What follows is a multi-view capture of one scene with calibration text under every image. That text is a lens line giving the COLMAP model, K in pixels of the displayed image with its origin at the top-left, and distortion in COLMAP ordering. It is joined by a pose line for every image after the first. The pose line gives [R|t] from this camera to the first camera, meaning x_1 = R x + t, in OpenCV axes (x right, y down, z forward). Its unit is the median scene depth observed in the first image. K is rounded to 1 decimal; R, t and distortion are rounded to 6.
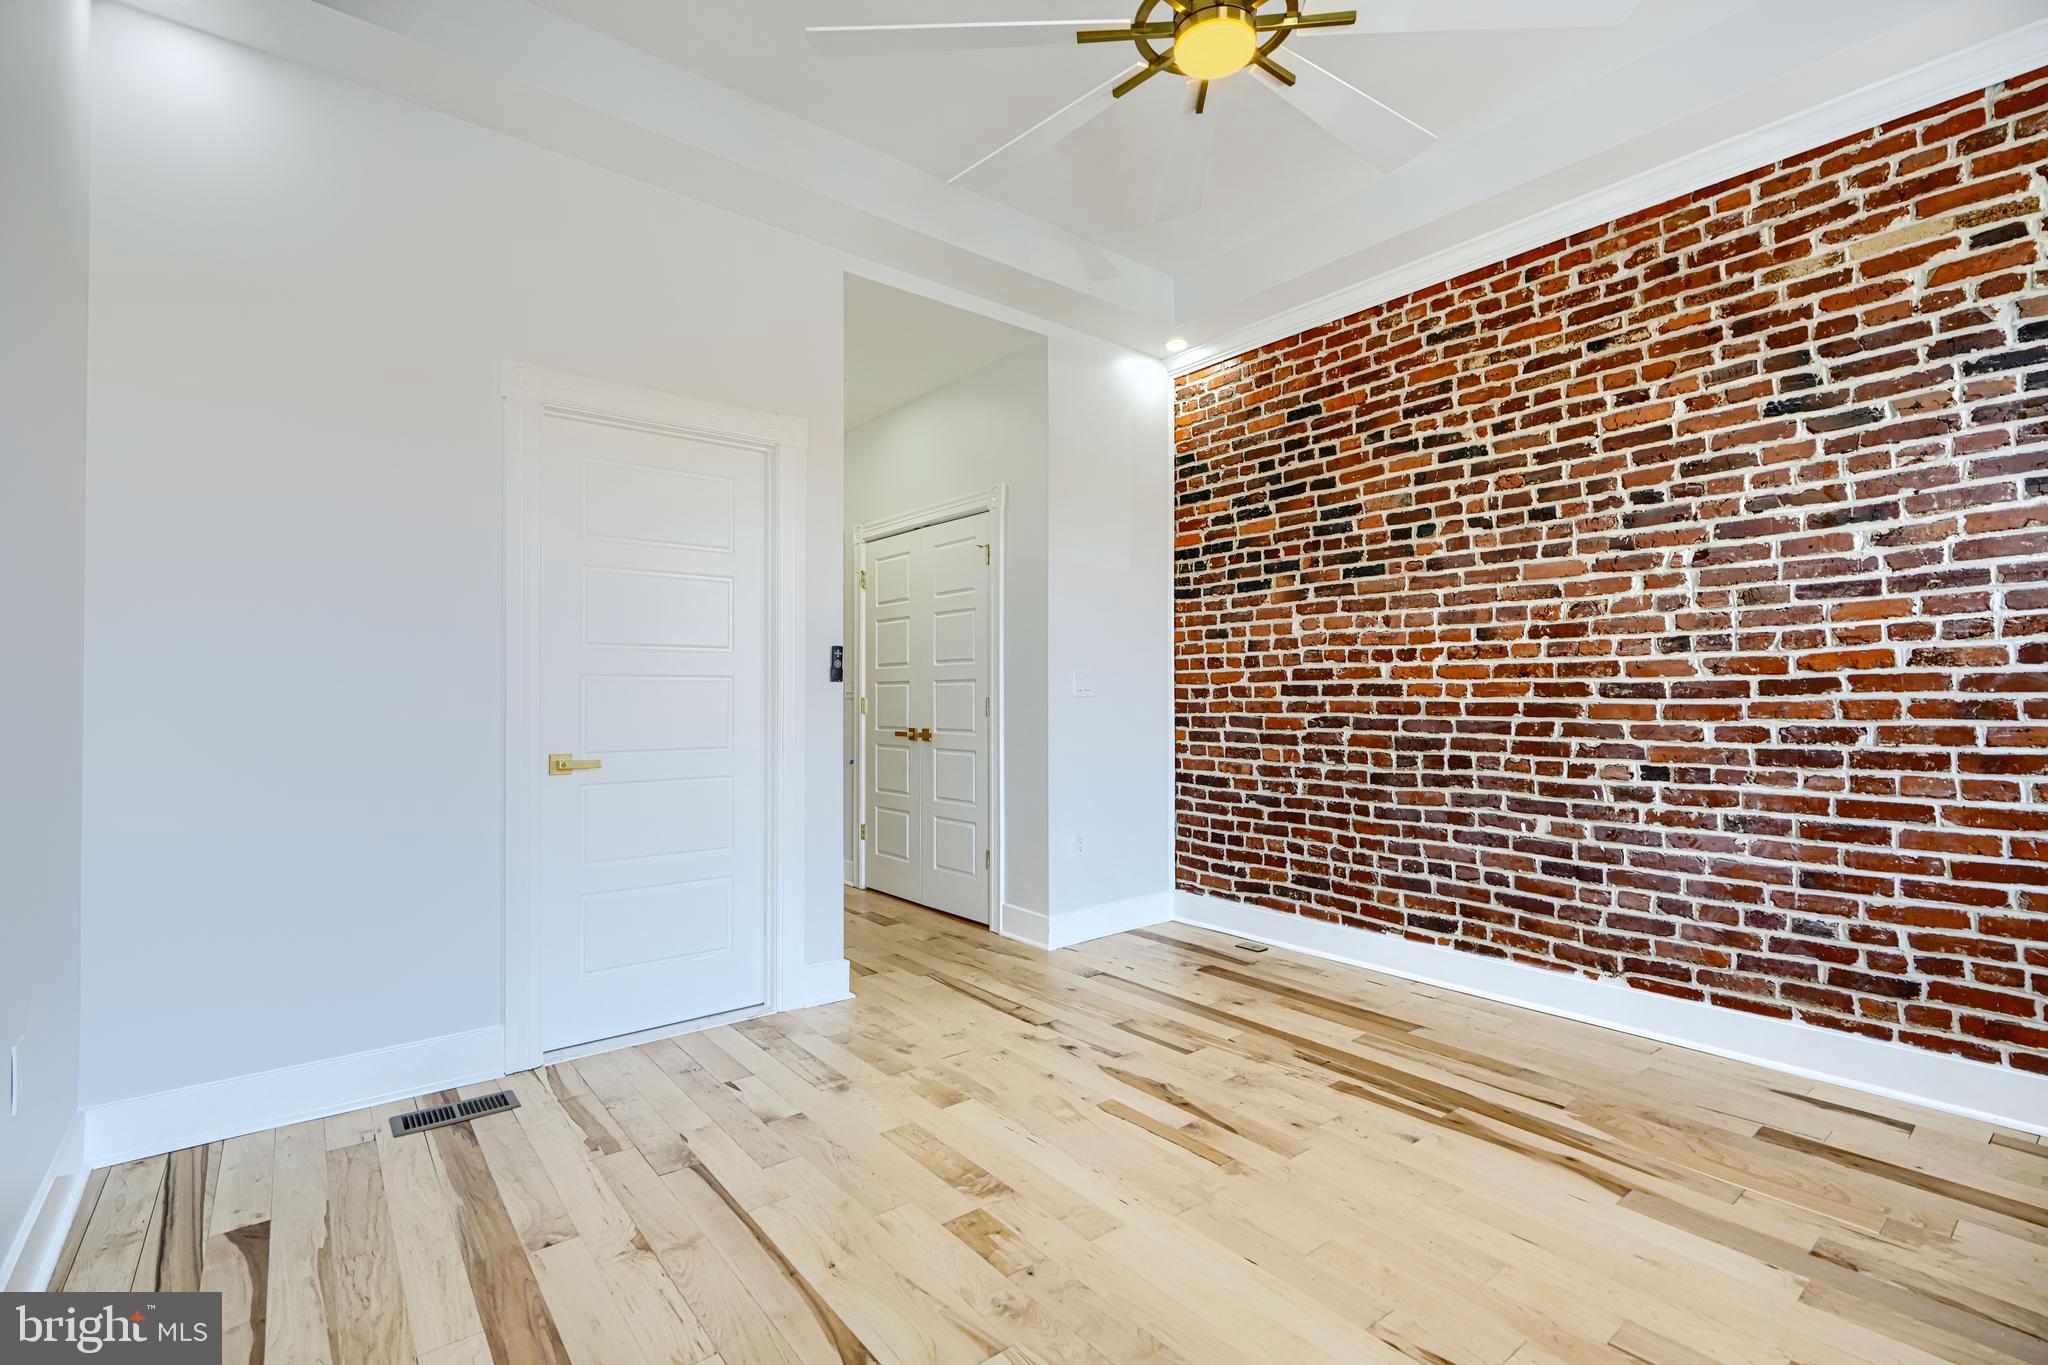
lens RADIAL K [[928.3, 0, 1016.7], [0, 928.3, 681.3], [0, 0, 1]] dist [-0.001370, 0.000905]
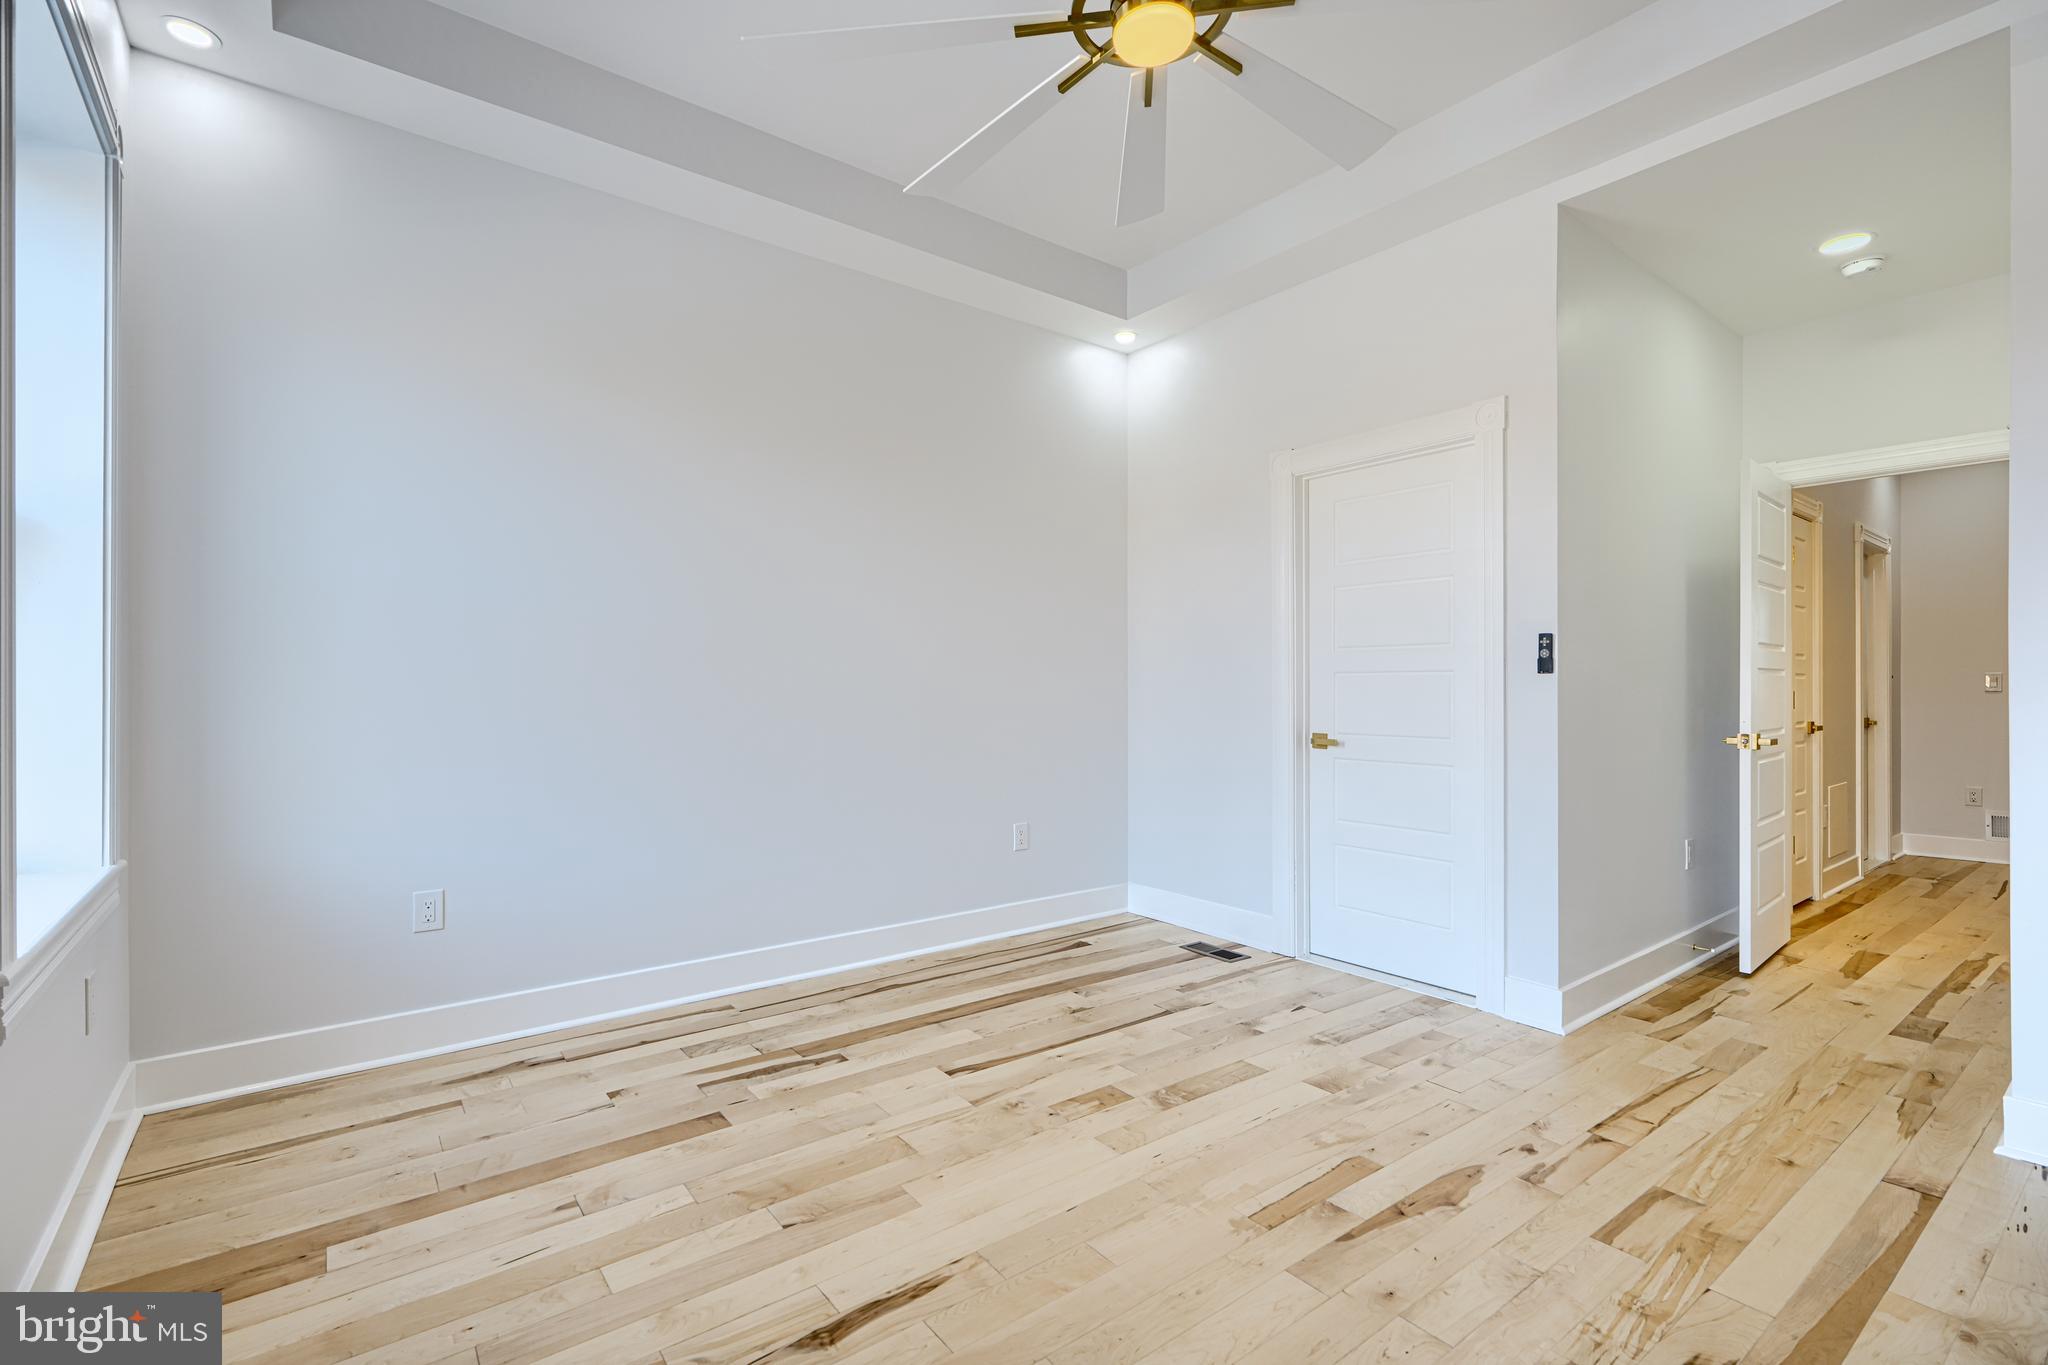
lens RADIAL K [[928.3, 0, 1014.7], [0, 928.3, 686.2], [0, 0, 1]] dist [-0.001370, 0.000905]
pose [[-0.033880, -0.000010, -0.999426, 0.935756], [0.015102, 0.999886, -0.000522, 0.007405], [0.999312, -0.015111, -0.033876, 0.681153]]
